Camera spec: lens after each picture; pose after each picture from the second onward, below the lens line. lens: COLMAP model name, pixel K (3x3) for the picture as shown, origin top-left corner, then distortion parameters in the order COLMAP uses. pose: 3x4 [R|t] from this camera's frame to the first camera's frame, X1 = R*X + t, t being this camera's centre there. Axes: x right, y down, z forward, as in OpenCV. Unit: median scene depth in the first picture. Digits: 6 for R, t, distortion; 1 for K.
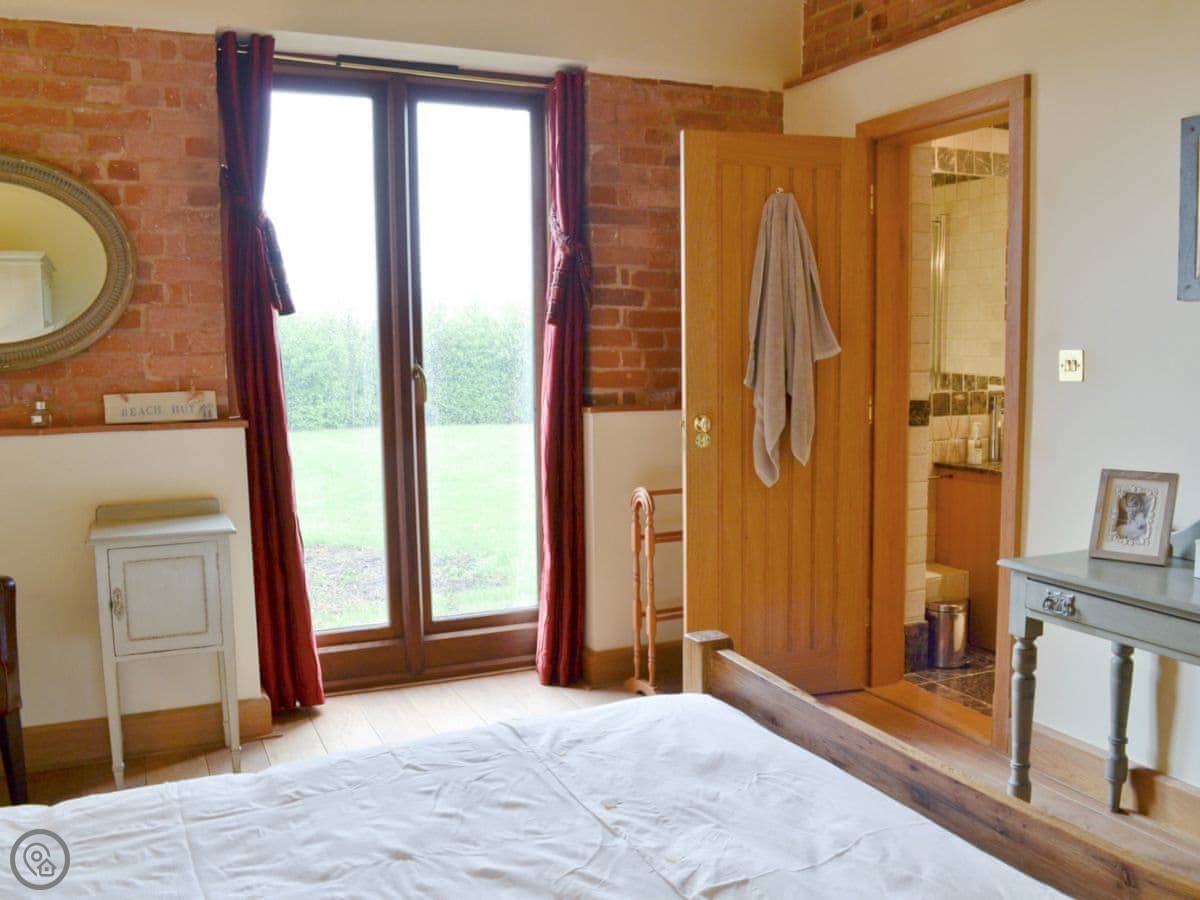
lens RADIAL K [[1112.4, 0, 602.9], [0, 1112.4, 452.3], [0, 0, 1]] dist [-0.072152, 0.000000]
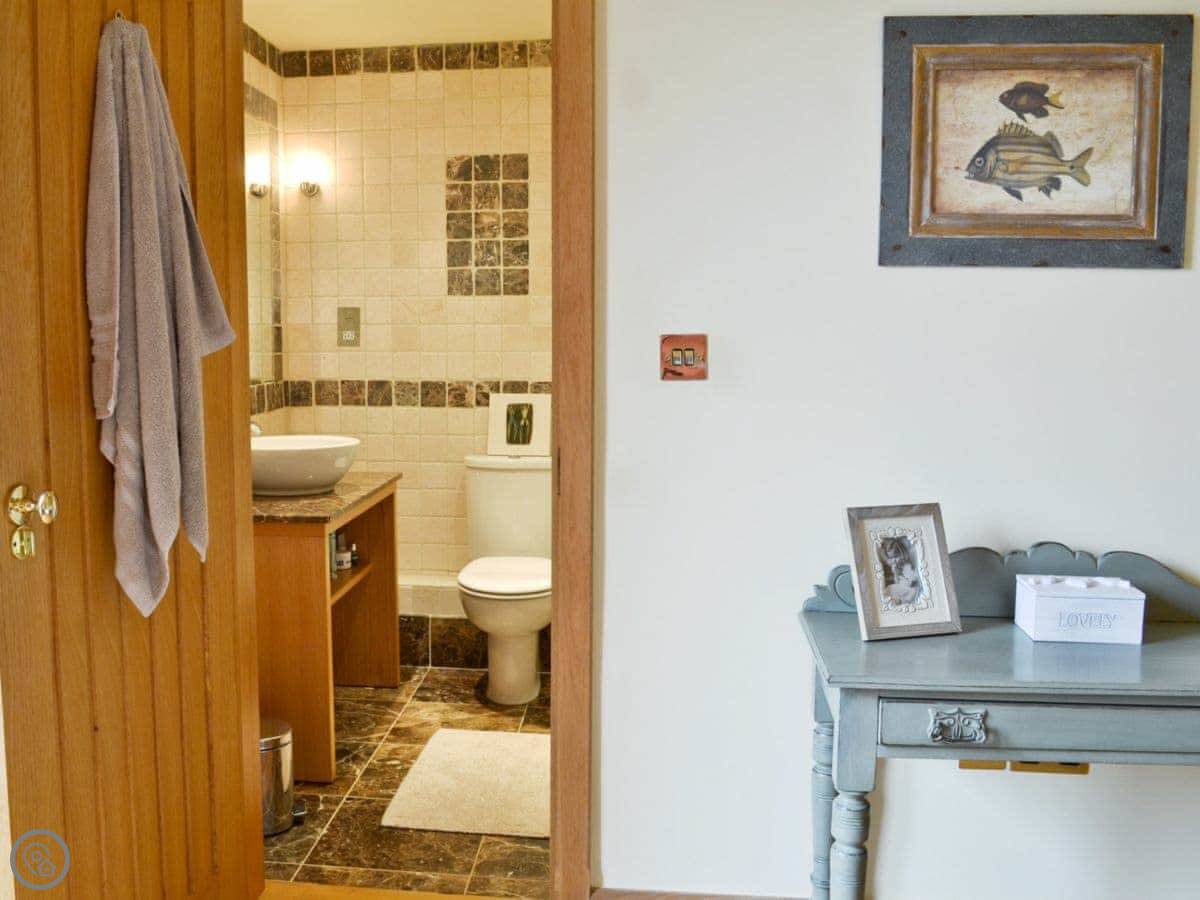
lens RADIAL K [[1112.4, 0, 598.6], [0, 1112.4, 439.4], [0, 0, 1]] dist [-0.072152, 0.000000]
pose [[0.535059, -0.055065, 0.843018, -0.205094], [0.083160, 0.996460, 0.012307, -0.049017], [-0.840712, 0.063521, 0.537744, 0.776539]]
